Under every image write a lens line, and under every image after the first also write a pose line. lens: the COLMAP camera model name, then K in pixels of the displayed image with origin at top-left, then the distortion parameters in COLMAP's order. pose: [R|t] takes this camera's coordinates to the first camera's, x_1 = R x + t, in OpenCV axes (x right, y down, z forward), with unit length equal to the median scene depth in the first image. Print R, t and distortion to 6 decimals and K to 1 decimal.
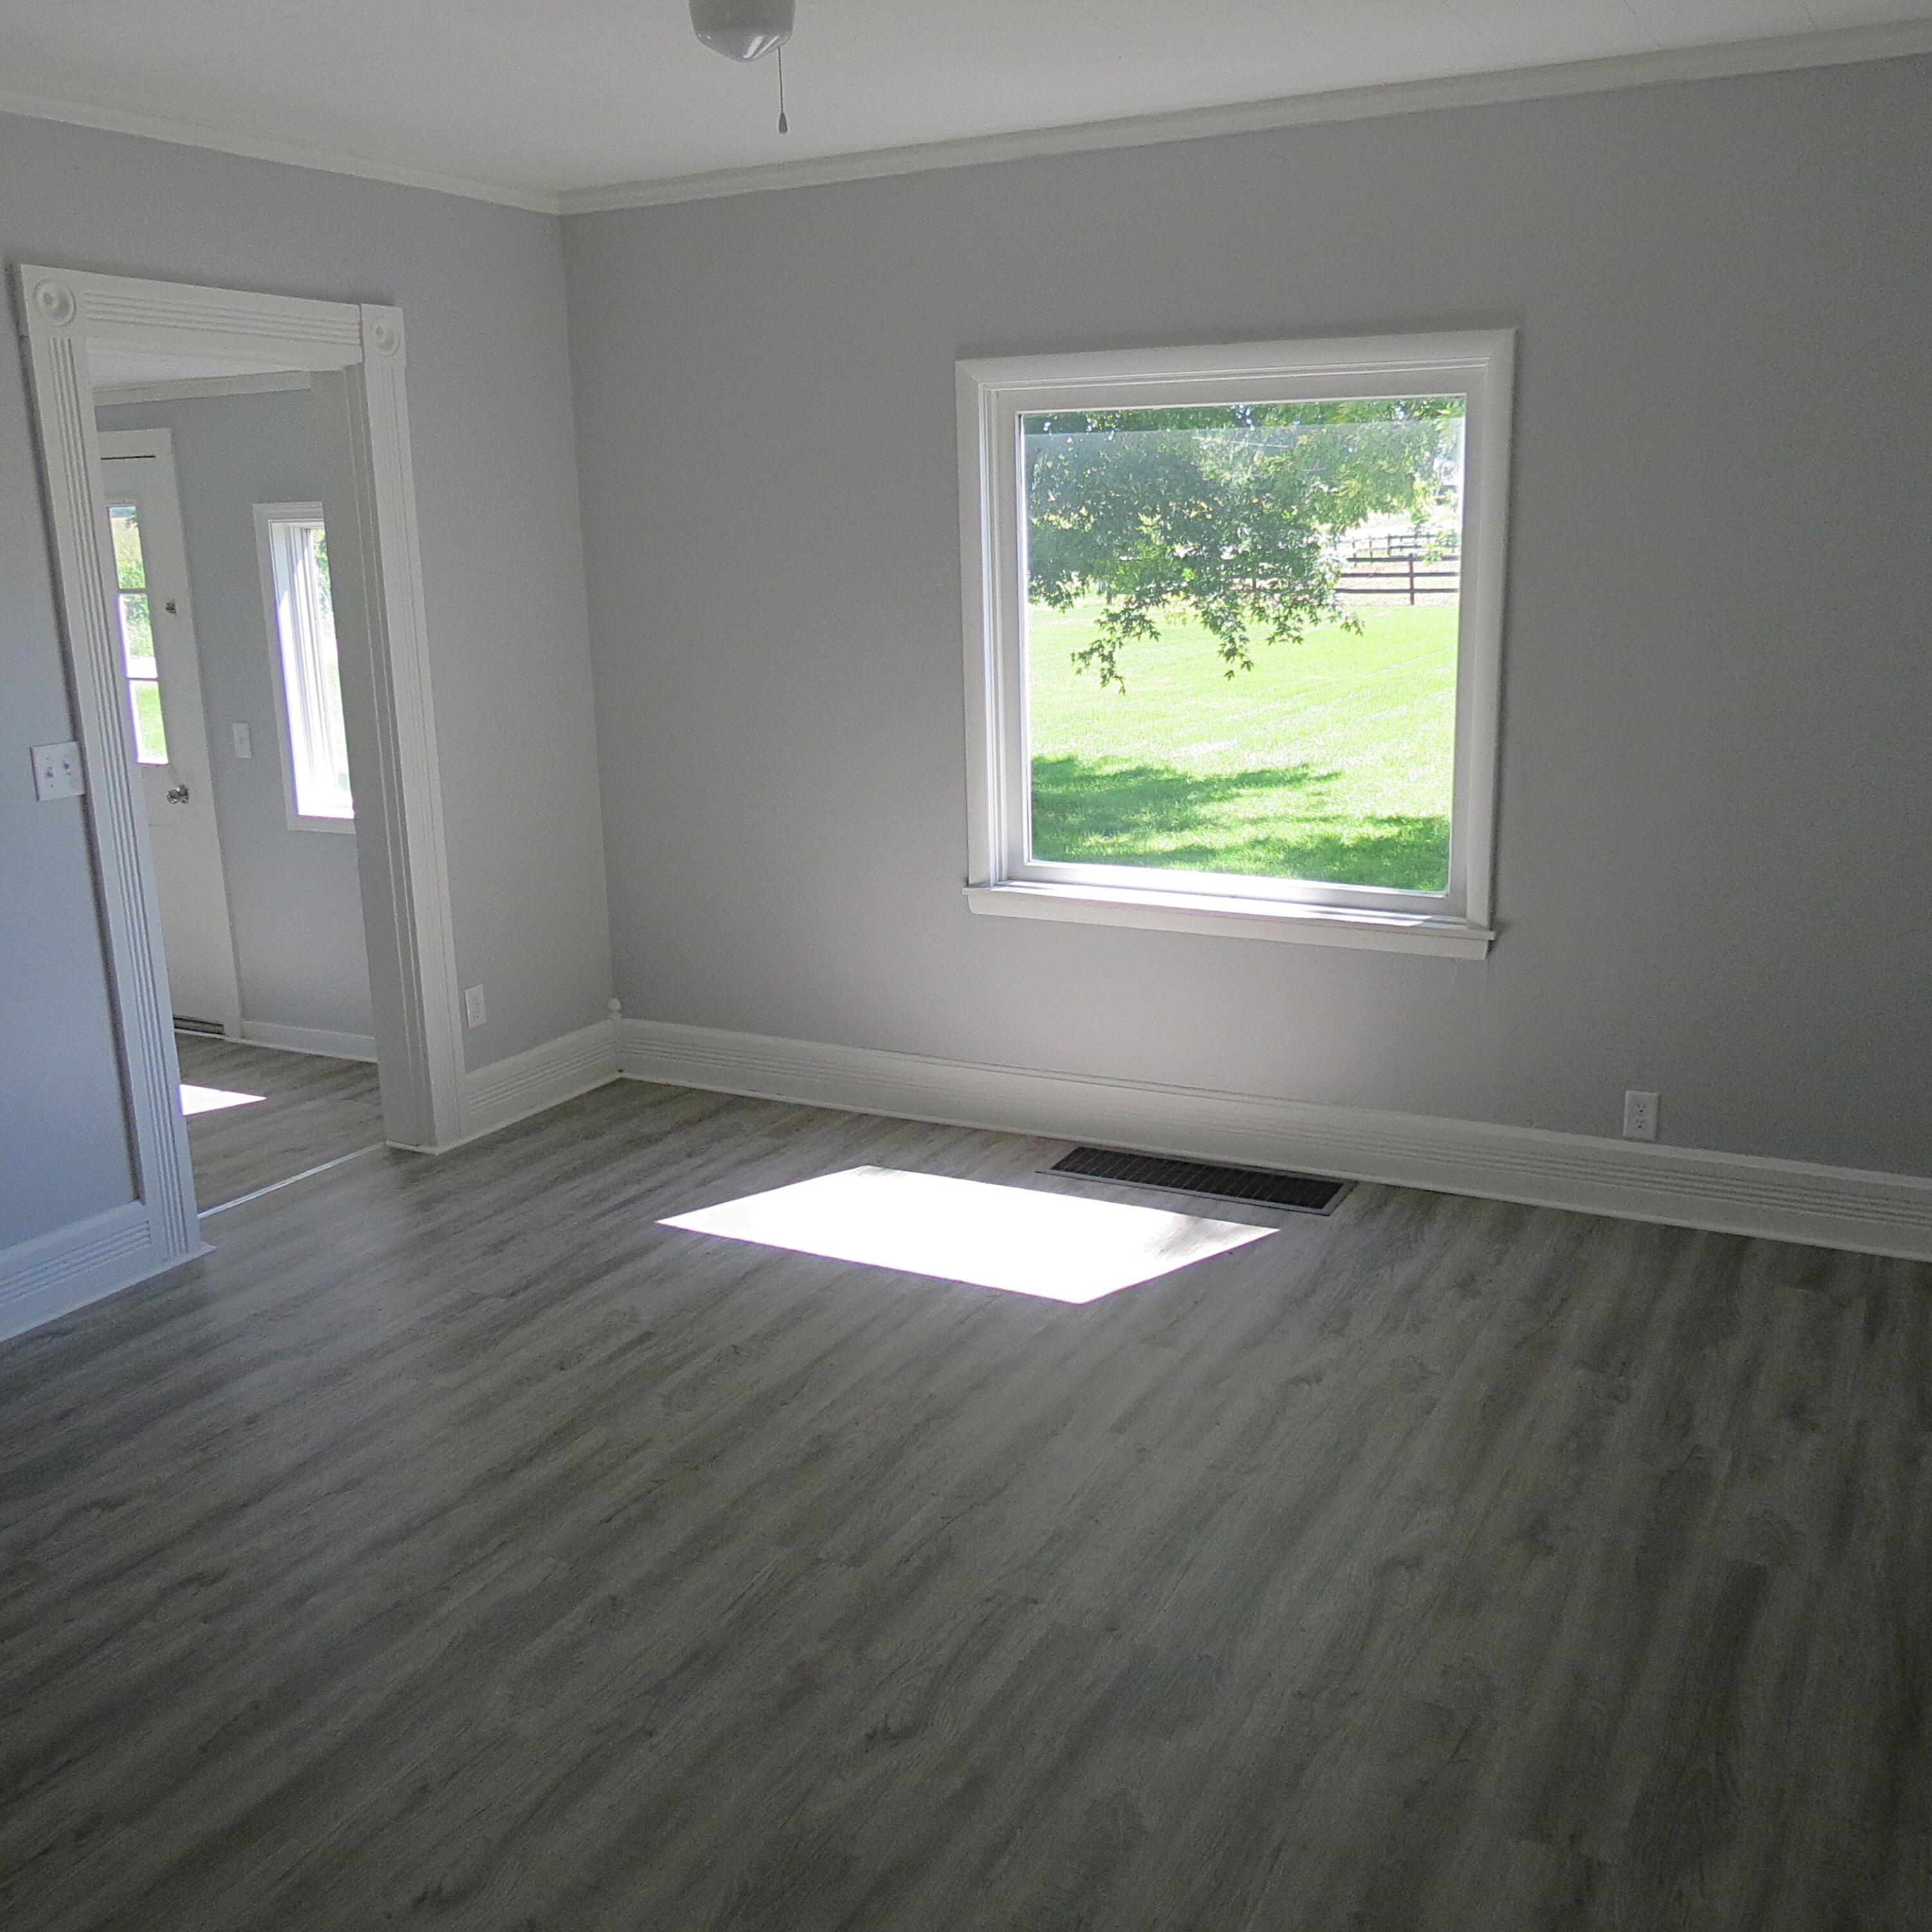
lens RADIAL K [[1823.9, 0, 950.7], [0, 1823.9, 978.0], [0, 0, 1]] dist [-0.025954, 0.000000]
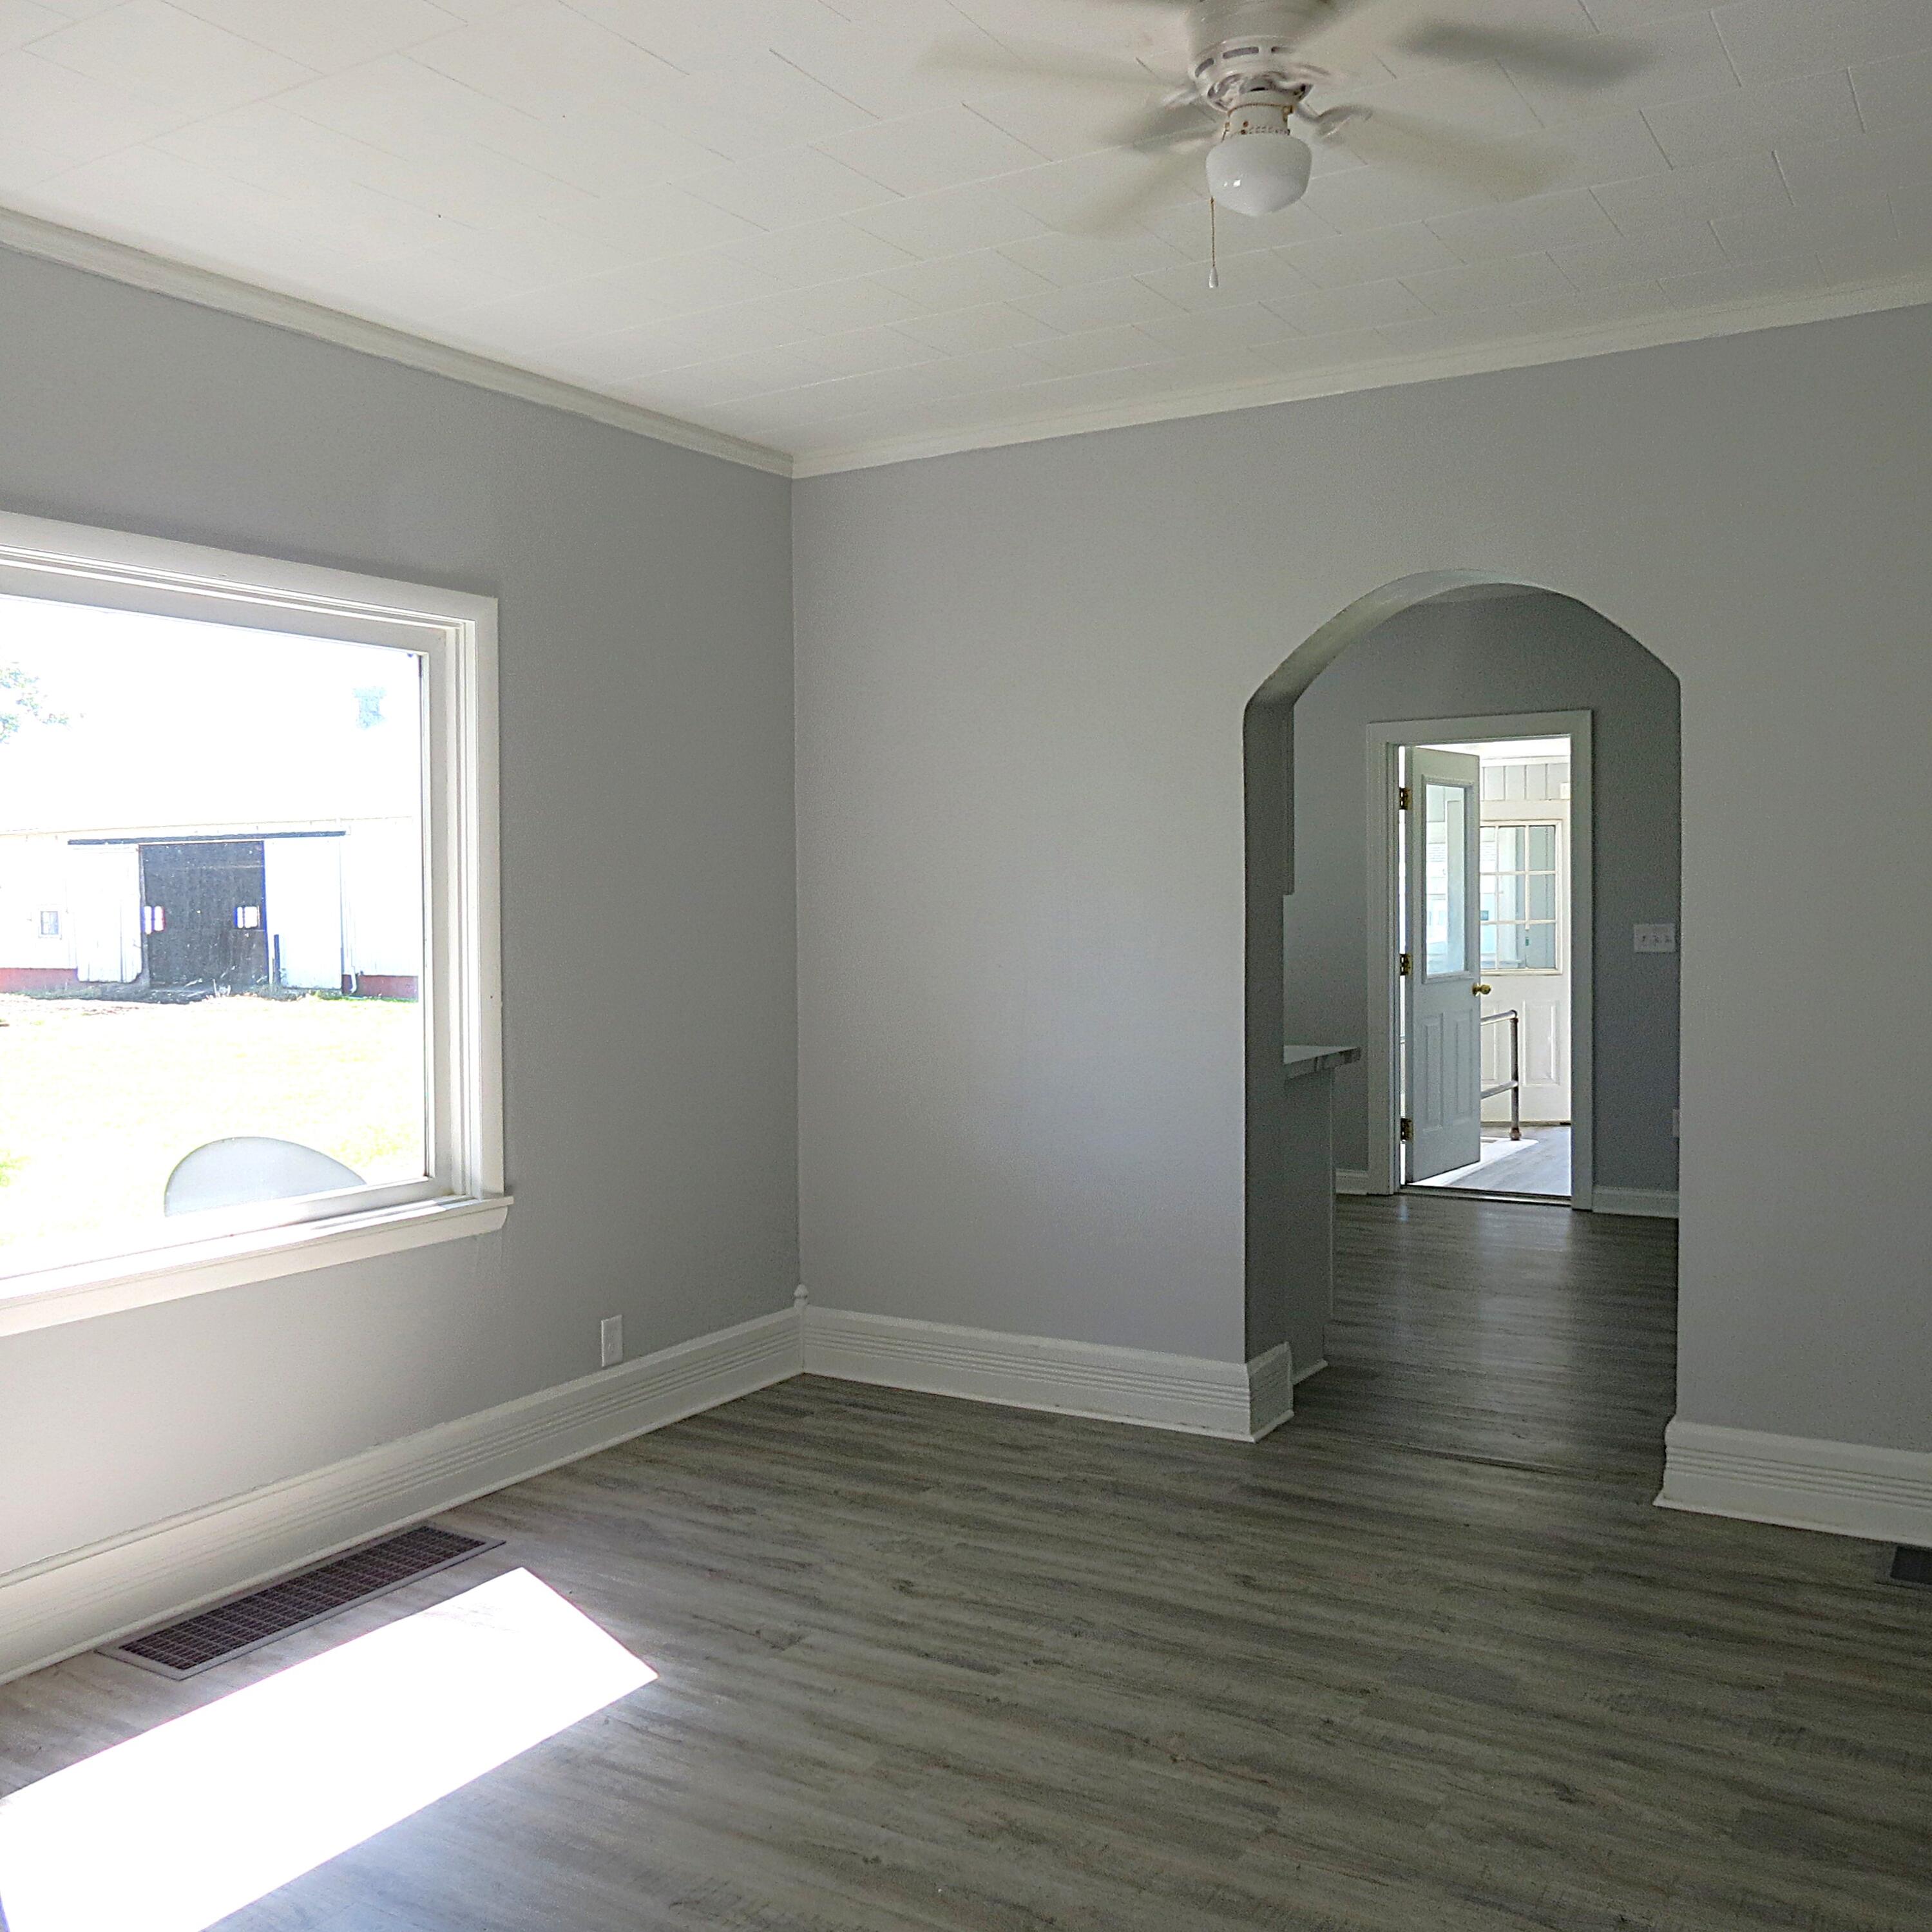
lens RADIAL K [[1823.9, 0, 947.0], [0, 1823.9, 969.2], [0, 0, 1]] dist [-0.025954, 0.000000]
pose [[0.087123, -0.023959, 0.995909, -0.764525], [0.260022, 0.965602, 0.000482, -0.096405], [-0.961664, 0.258917, 0.090356, 0.783139]]
